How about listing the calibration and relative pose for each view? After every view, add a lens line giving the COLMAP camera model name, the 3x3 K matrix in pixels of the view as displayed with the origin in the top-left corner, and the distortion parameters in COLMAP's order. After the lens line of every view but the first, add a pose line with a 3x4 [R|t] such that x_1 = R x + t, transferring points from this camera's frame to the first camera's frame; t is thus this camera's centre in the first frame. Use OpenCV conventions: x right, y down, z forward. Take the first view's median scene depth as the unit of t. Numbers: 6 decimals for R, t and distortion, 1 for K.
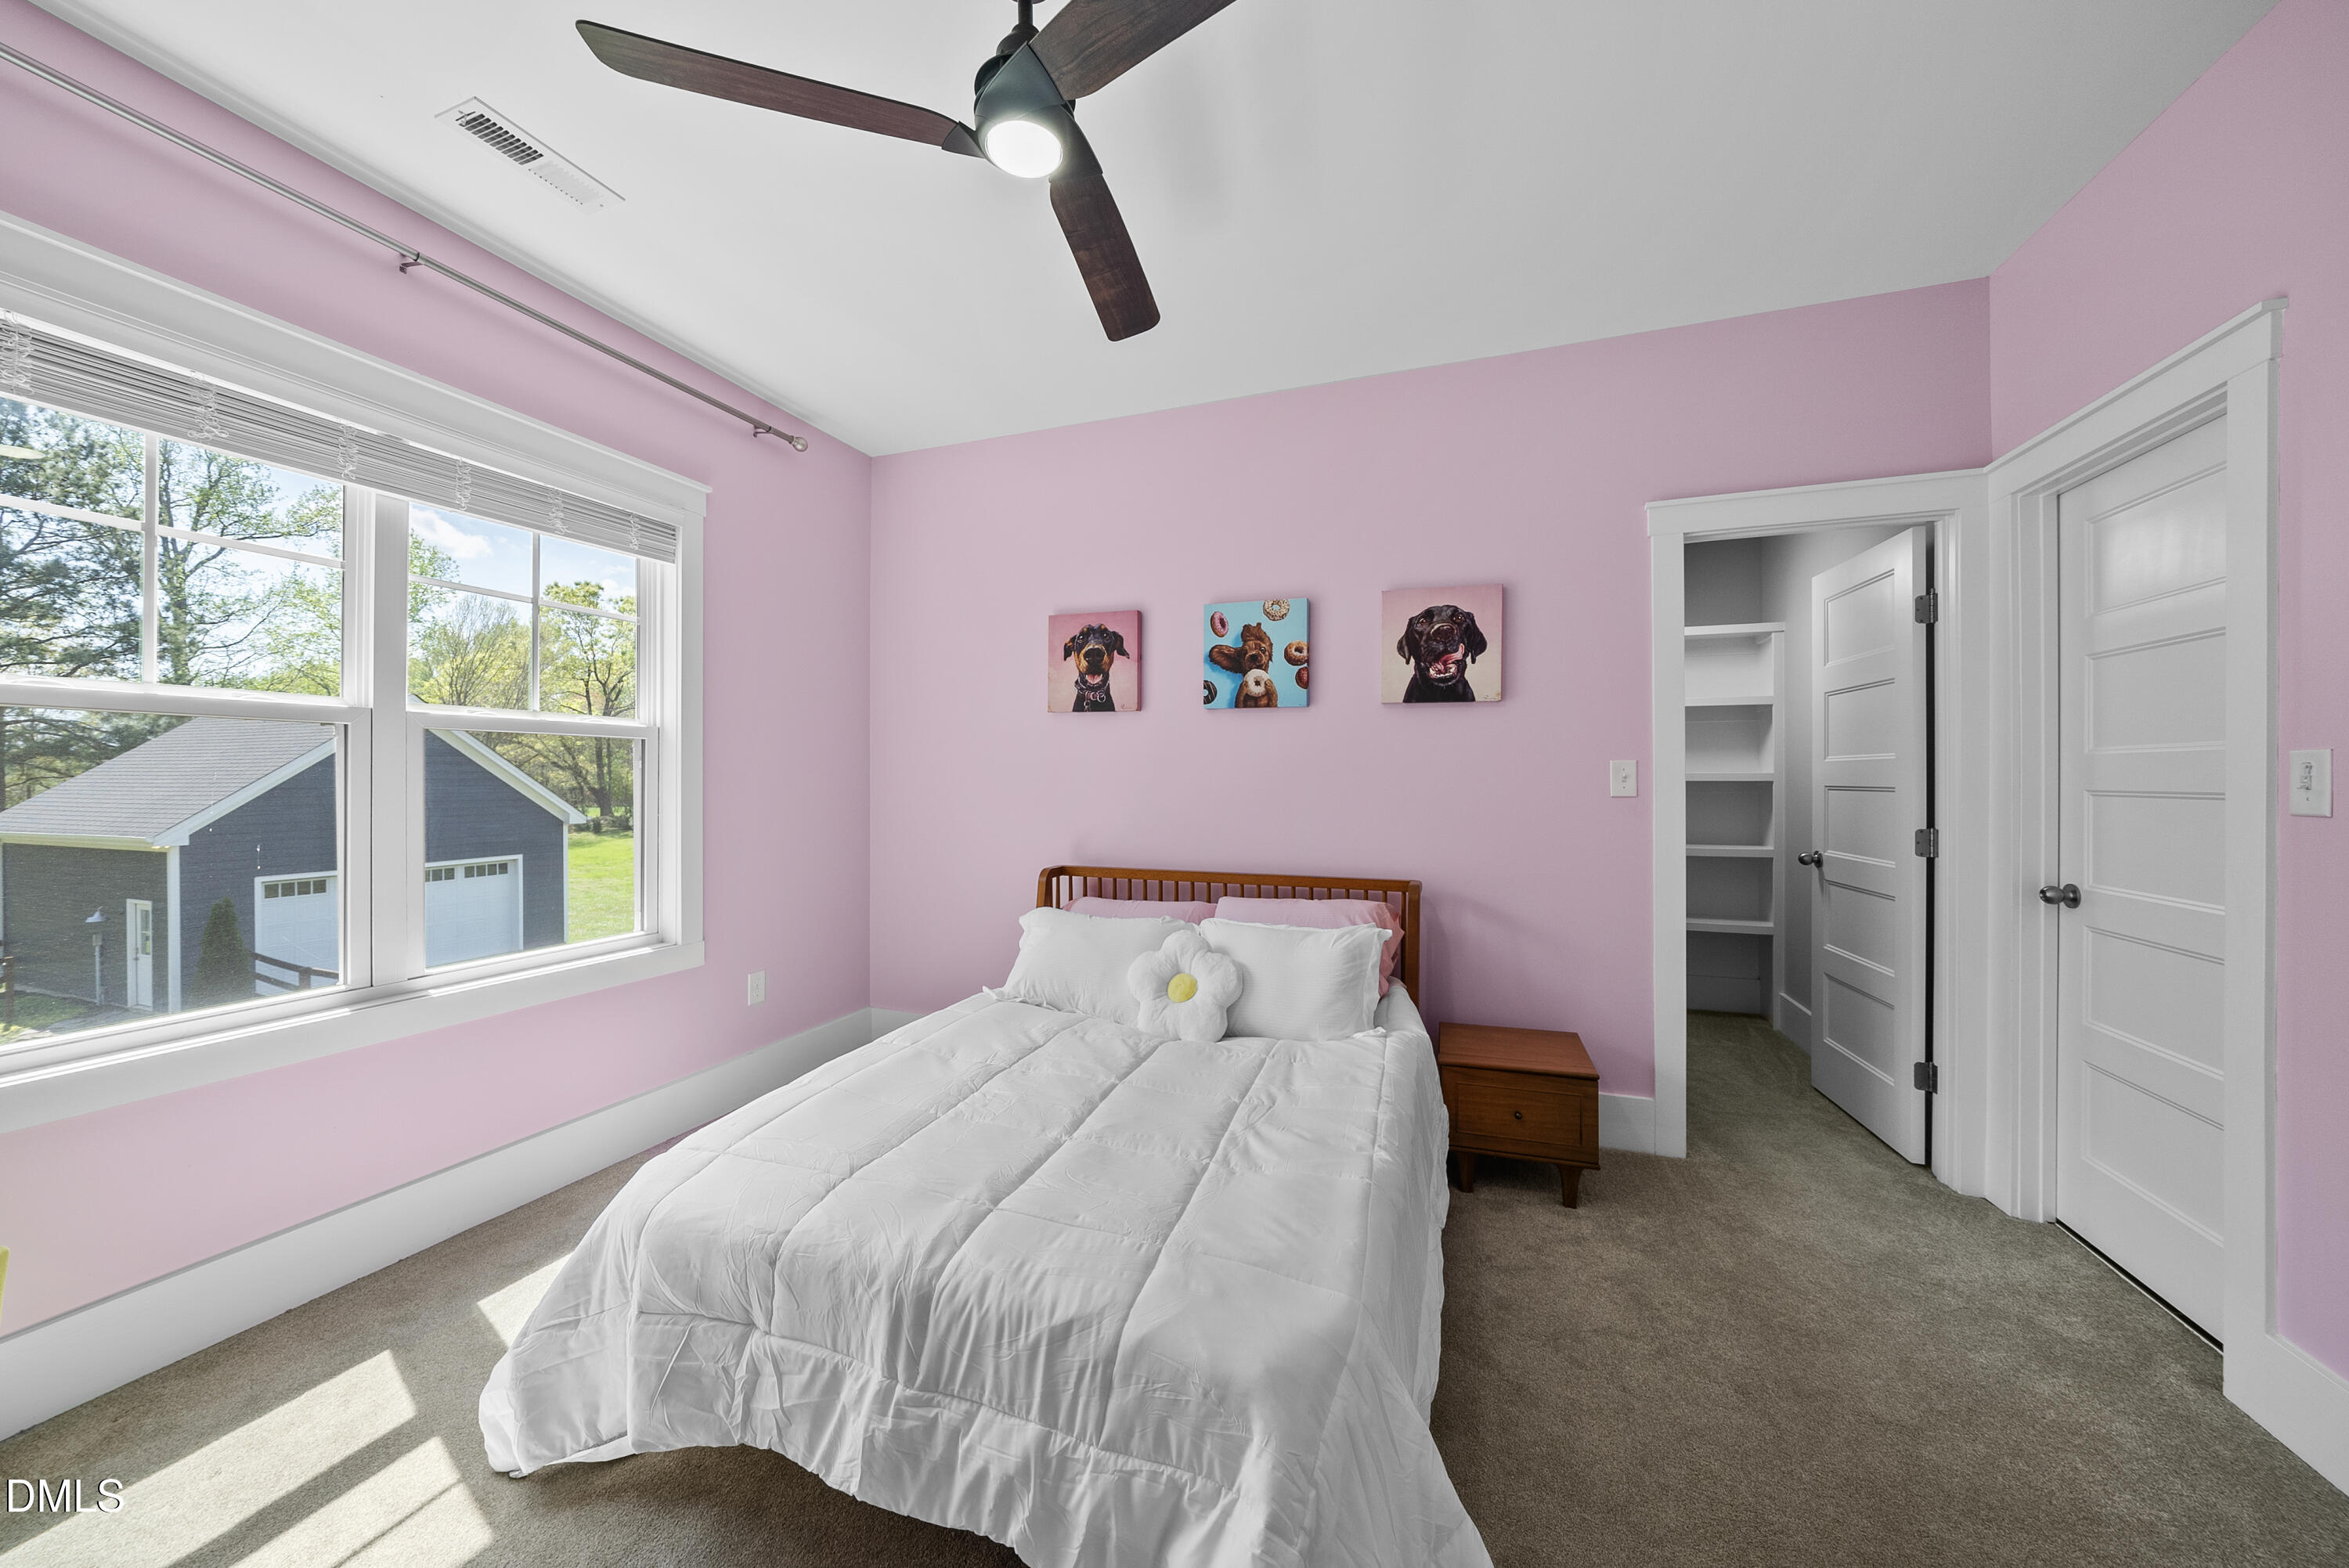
lens RADIAL K [[809.2, 0, 1180.2], [0, 809.2, 782.8], [0, 0, 1]] dist [-0.008098, 0.000344]
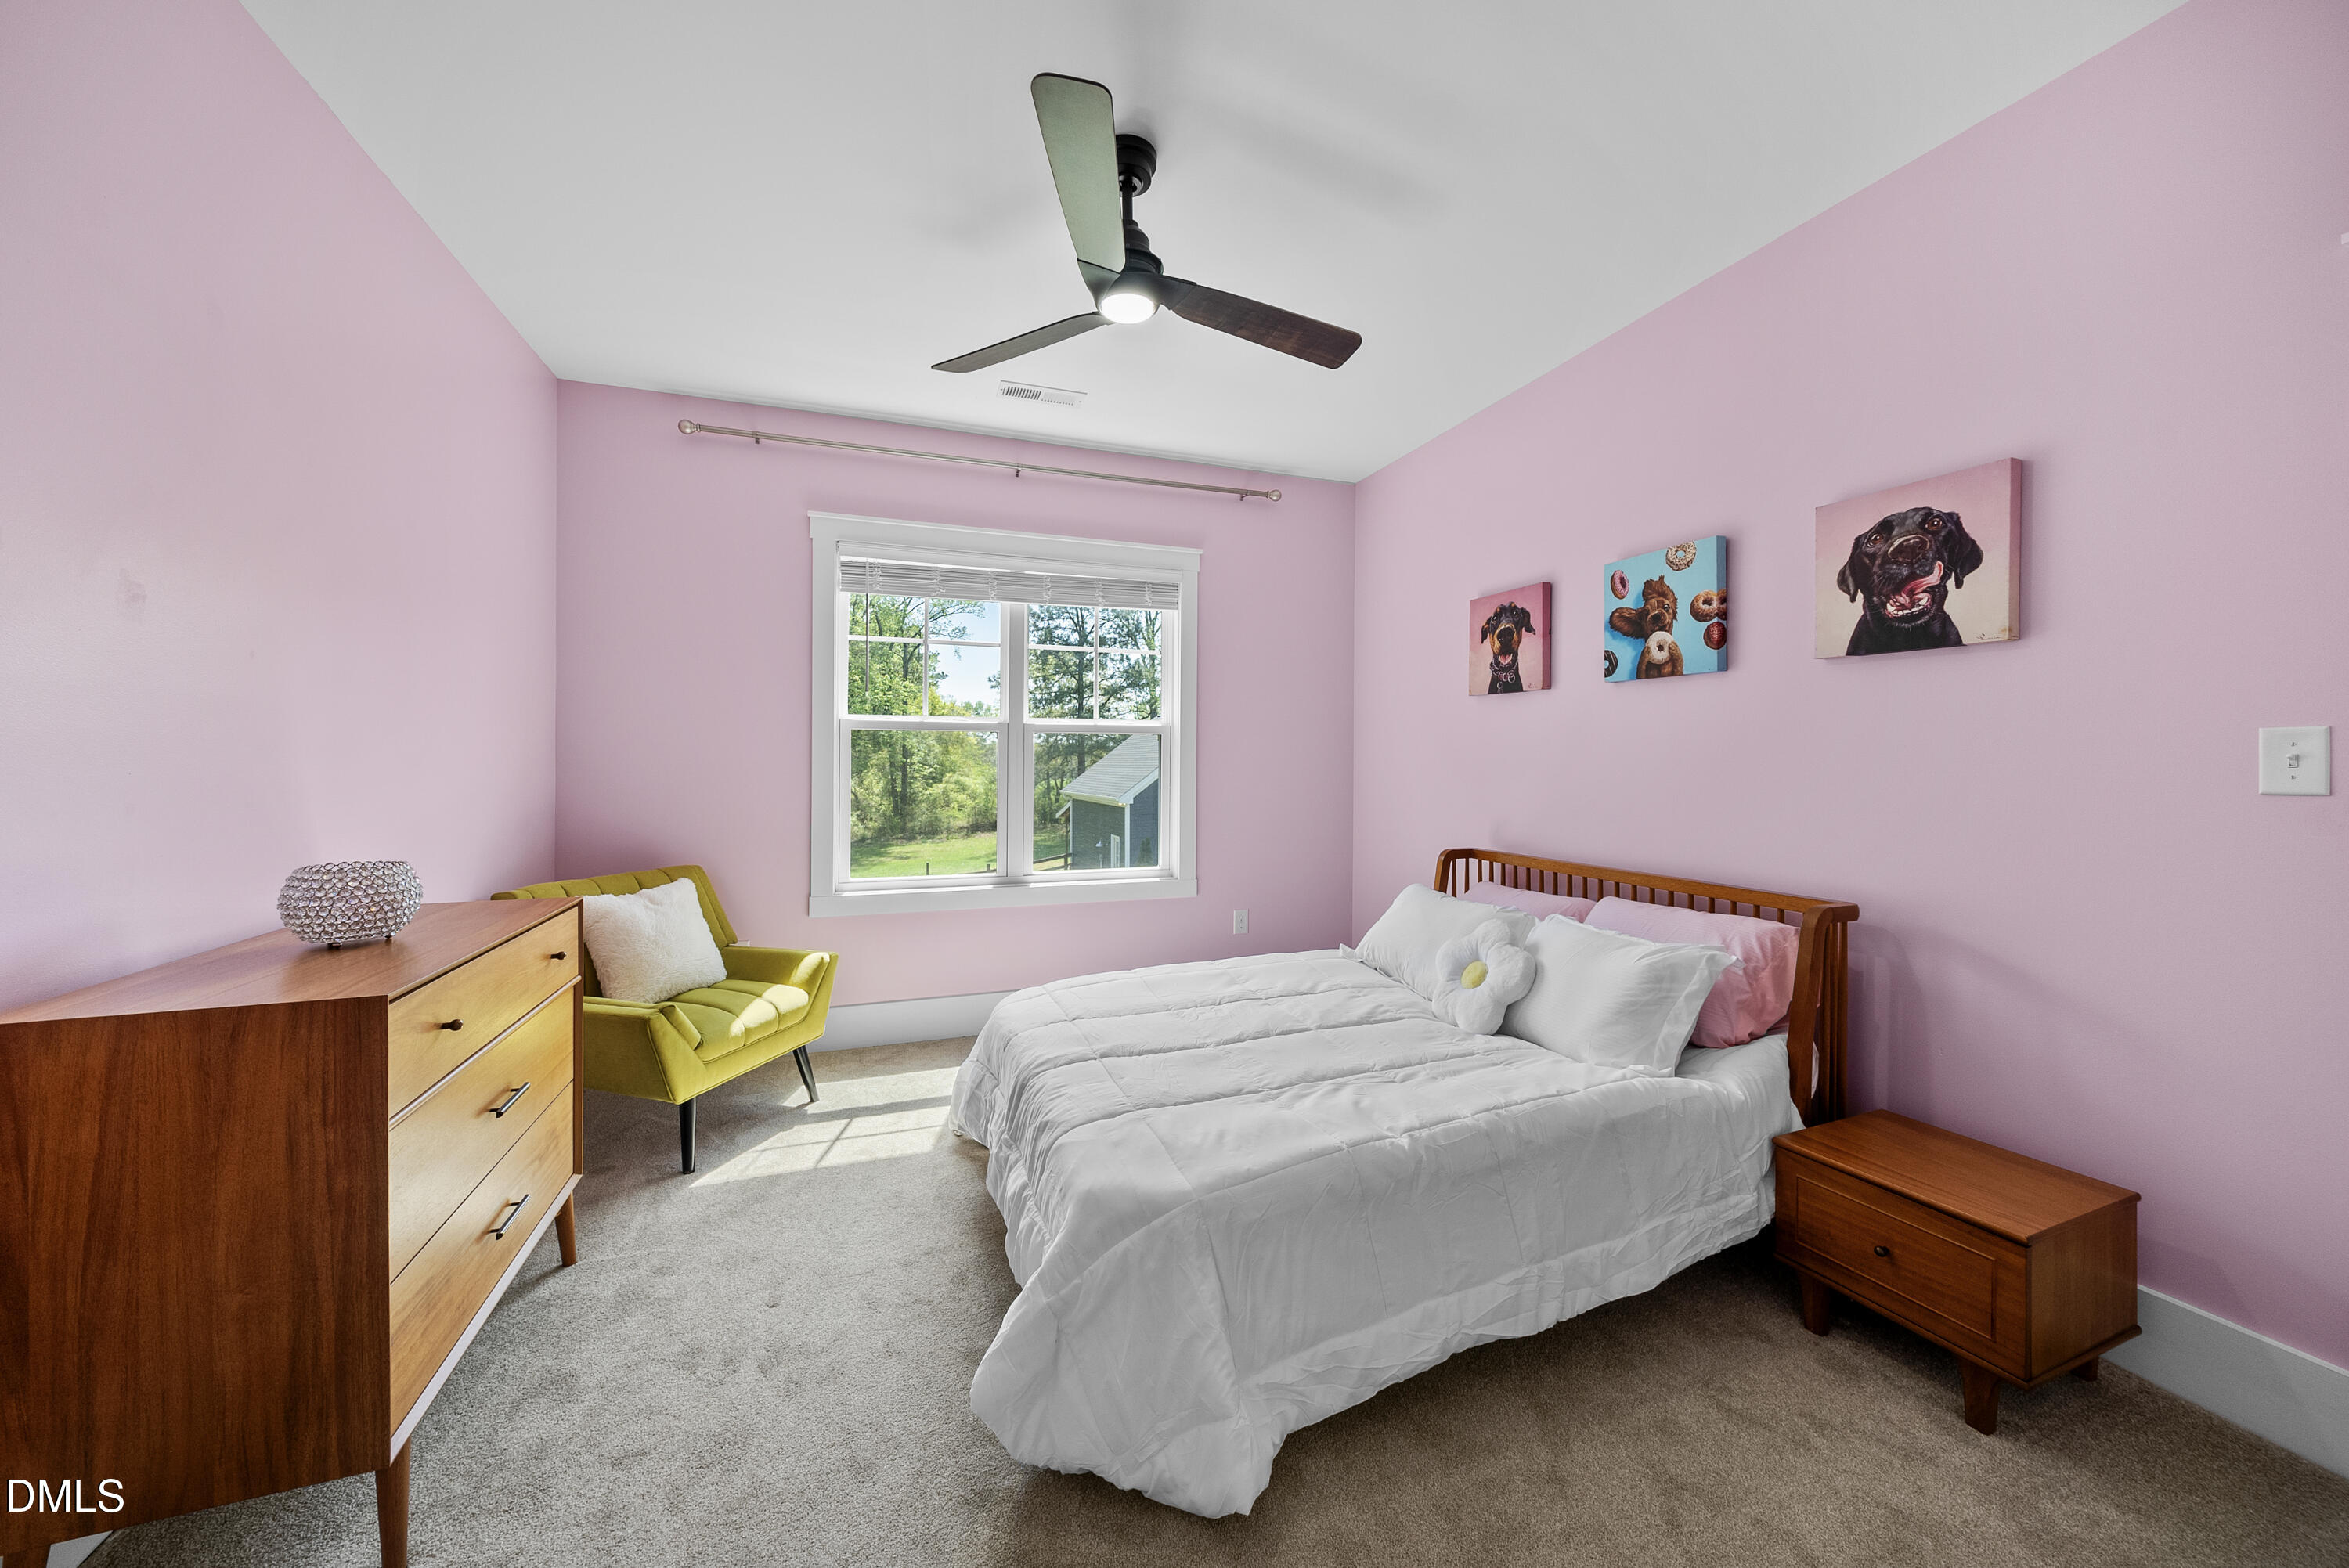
lens RADIAL K [[809.2, 0, 1175.2], [0, 809.2, 766.4], [0, 0, 1]] dist [-0.008098, 0.000344]
pose [[0.644567, 0.003510, -0.764540, 0.443894], [-0.004332, 0.999990, 0.000939, 0.001368], [0.764535, 0.002707, 0.644576, 0.080318]]
